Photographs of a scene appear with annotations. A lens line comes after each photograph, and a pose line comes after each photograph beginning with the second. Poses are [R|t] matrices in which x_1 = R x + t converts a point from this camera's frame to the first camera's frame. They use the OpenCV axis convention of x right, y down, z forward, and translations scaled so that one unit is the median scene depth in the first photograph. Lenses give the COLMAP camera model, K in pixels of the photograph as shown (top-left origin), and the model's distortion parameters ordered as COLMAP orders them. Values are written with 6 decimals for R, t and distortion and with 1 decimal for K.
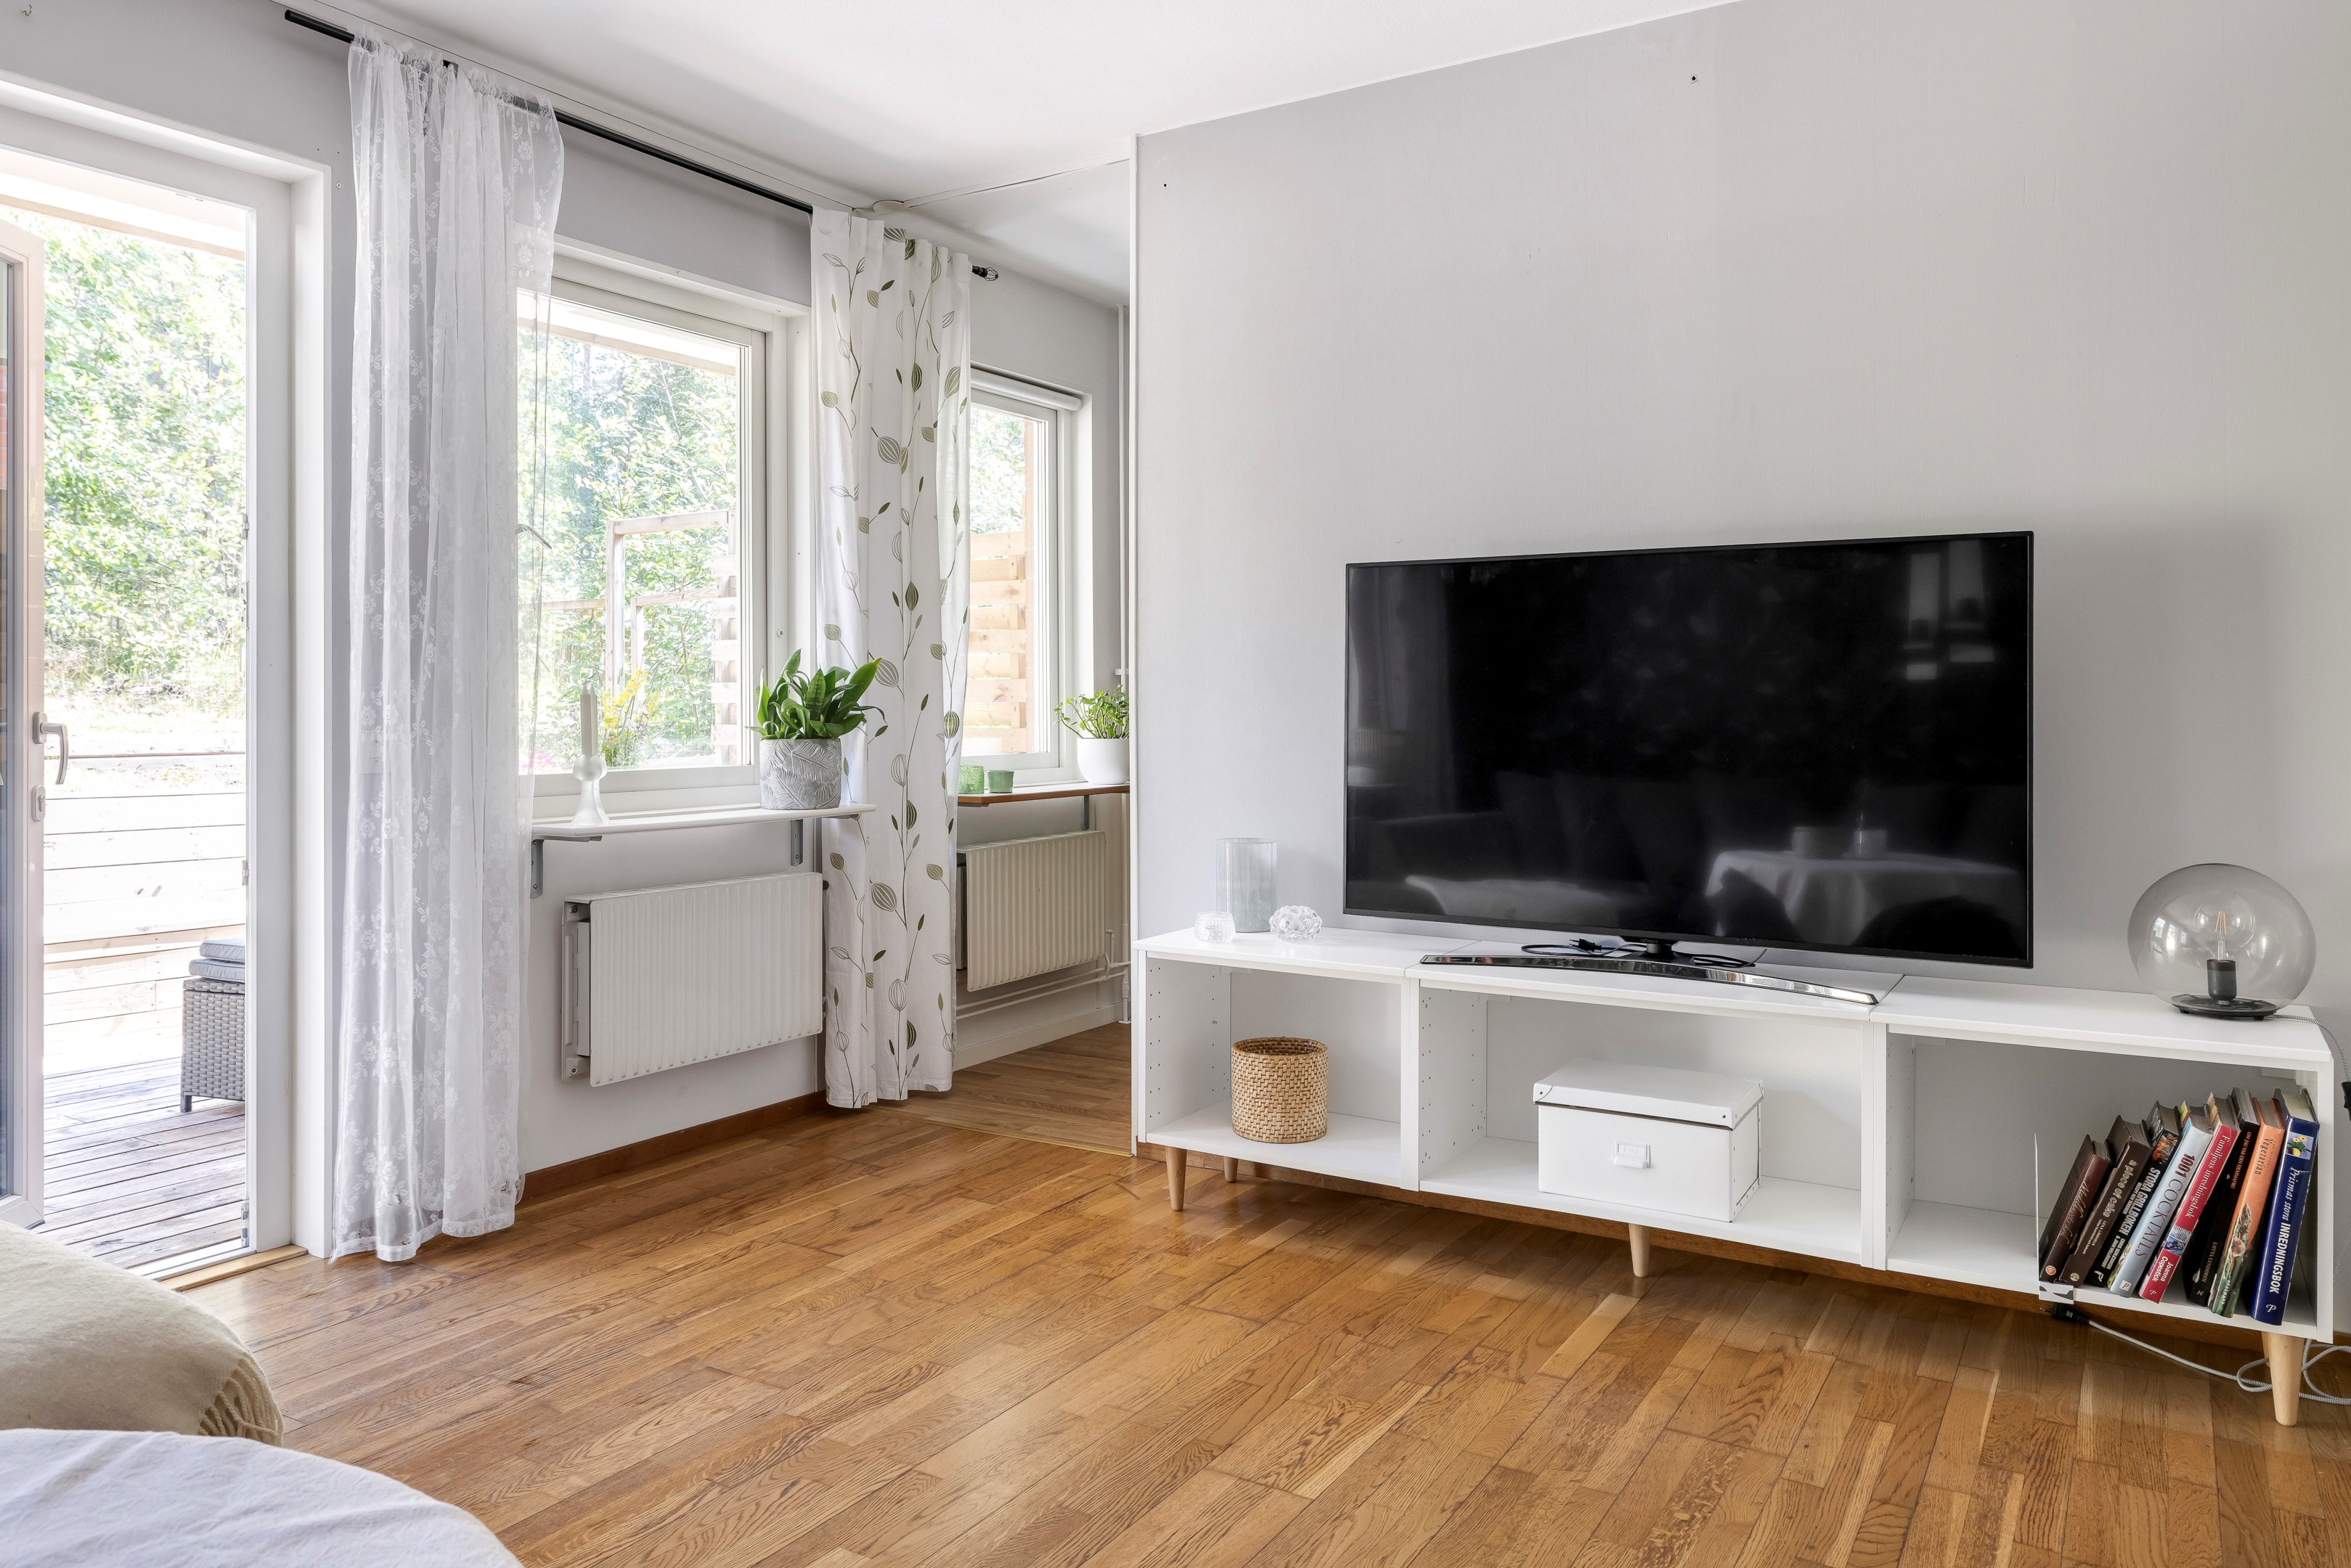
lens RADIAL K [[1622.8, 0, 1180.8], [0, 1622.8, 702.2], [0, 0, 1]] dist [-0.002770, 0.000482]
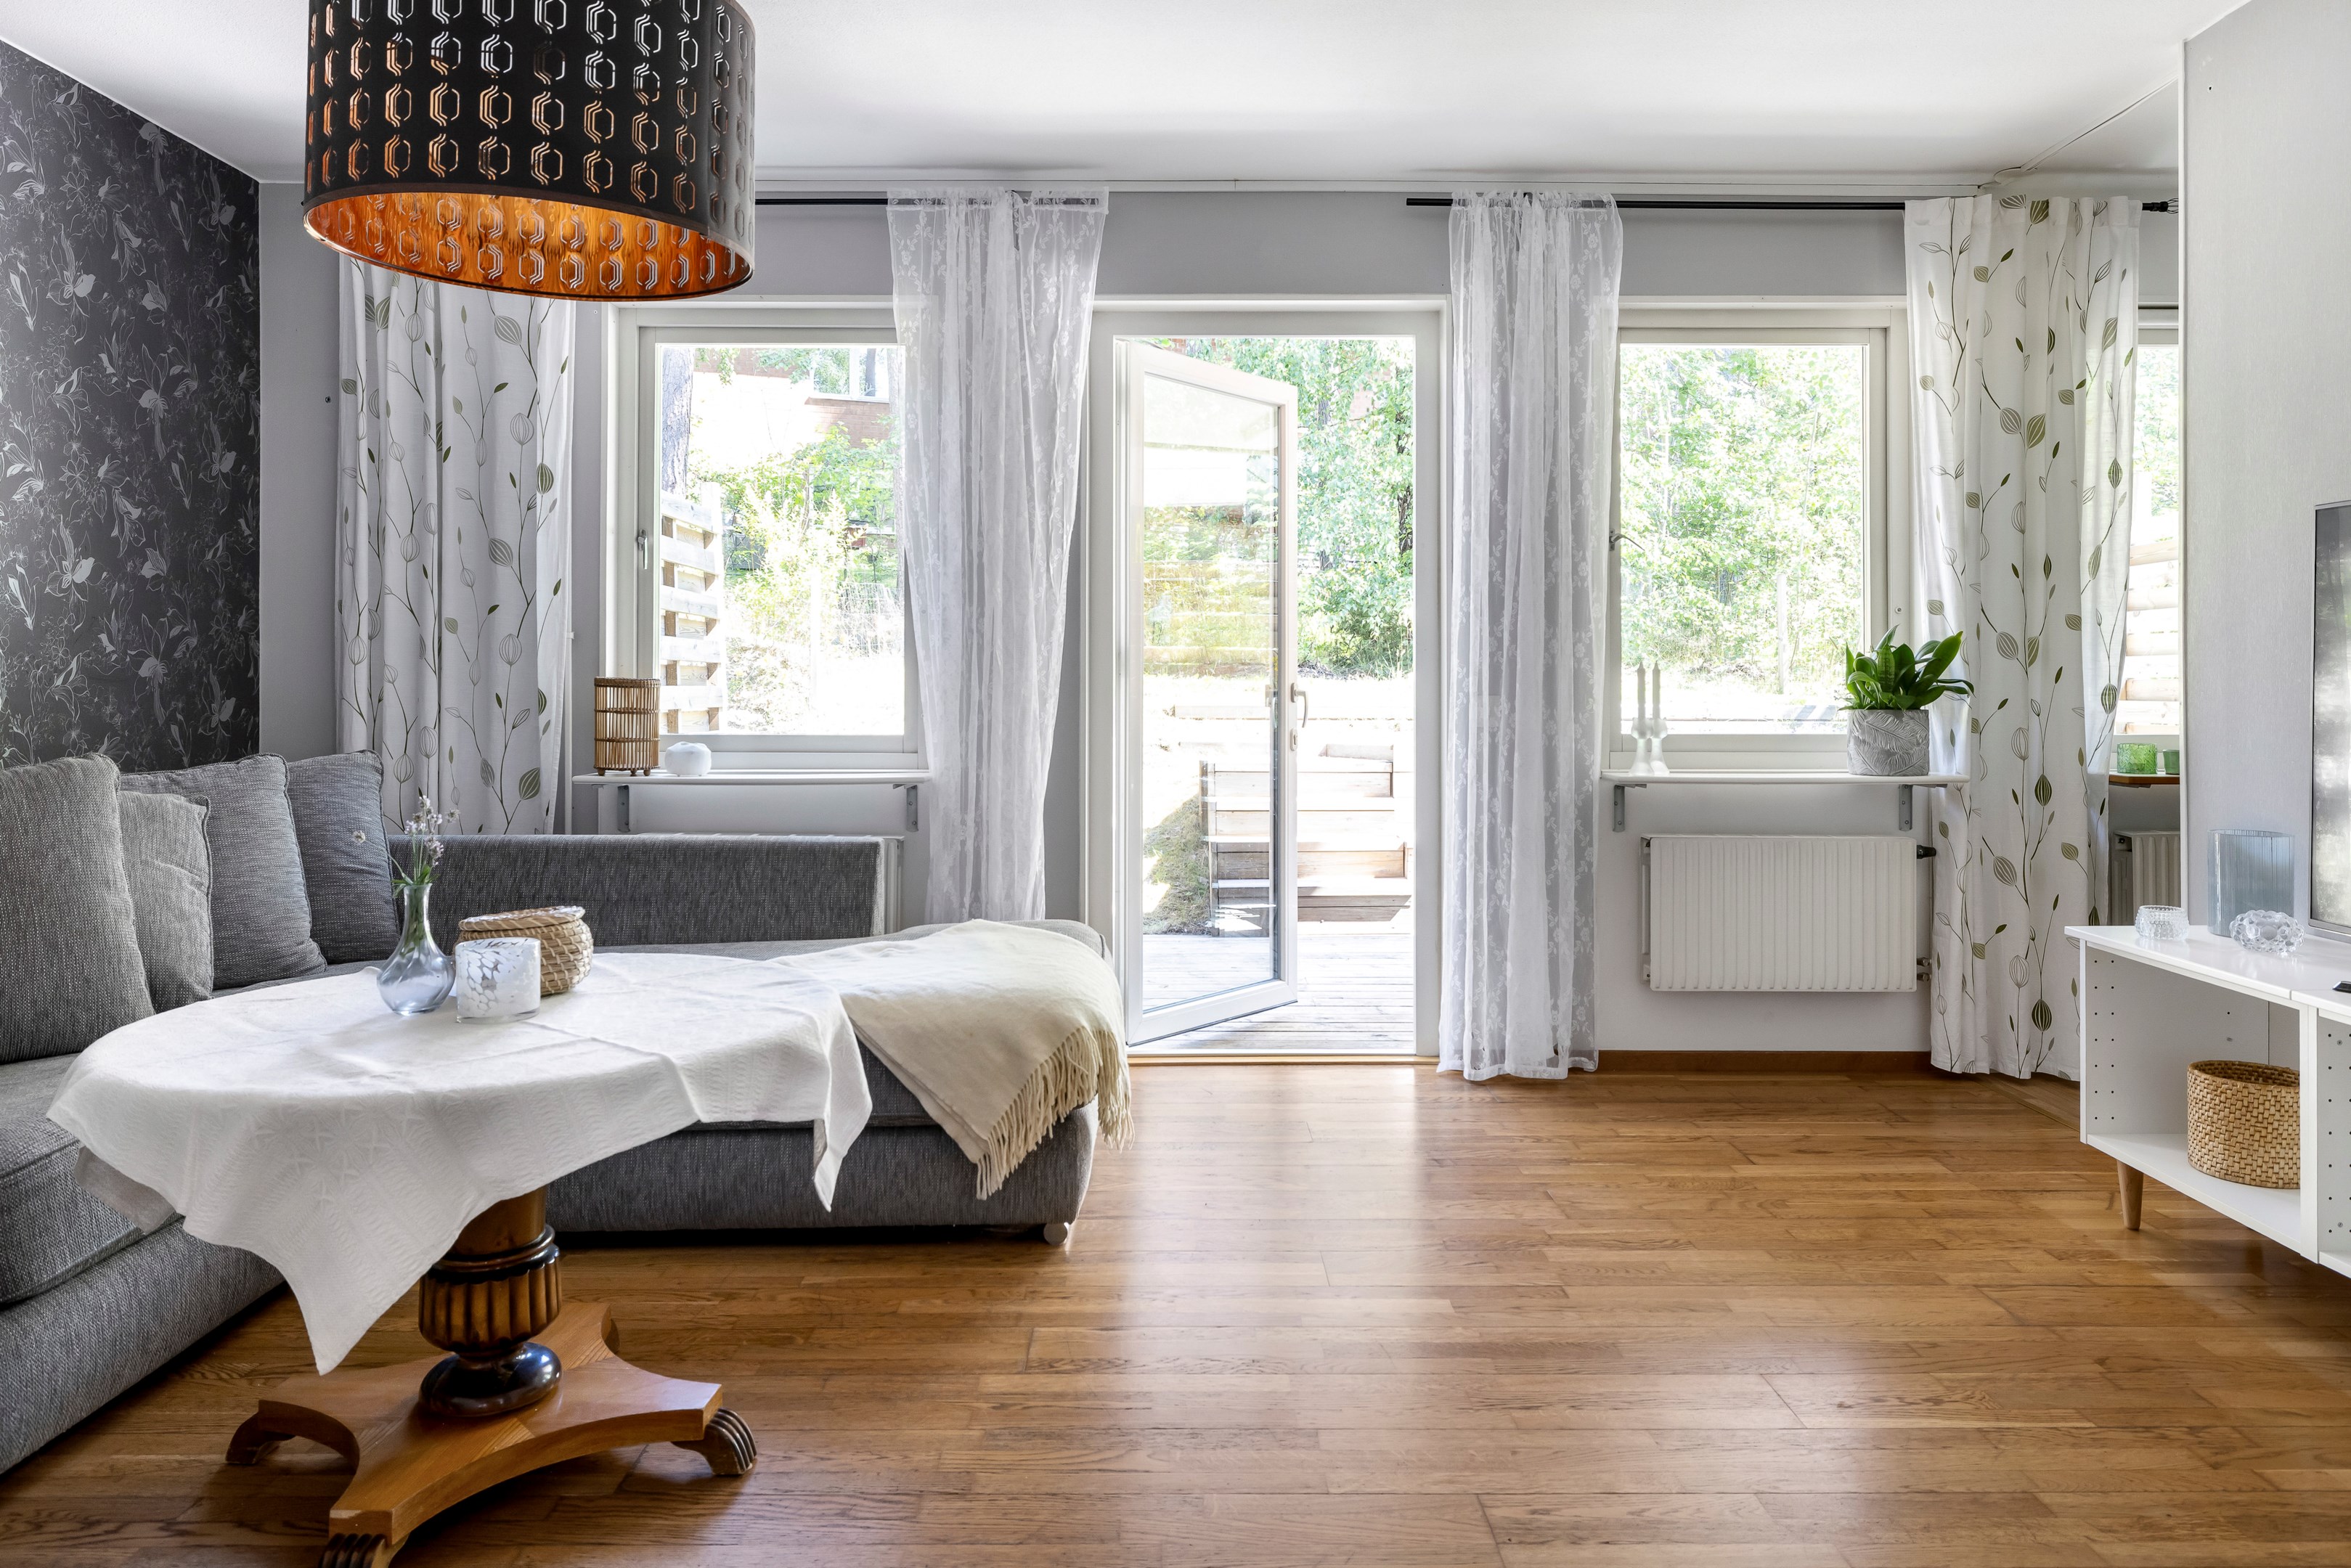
lens RADIAL K [[1602.6, 0, 1179.3], [0, 1602.6, 689.5], [0, 0, 1]] dist [0.000867, 0.004459]
pose [[0.513941, 0.004340, -0.857815, 0.489125], [0.001003, 0.999983, 0.005660, 0.003322], [0.857825, -0.003770, 0.513928, 0.074113]]
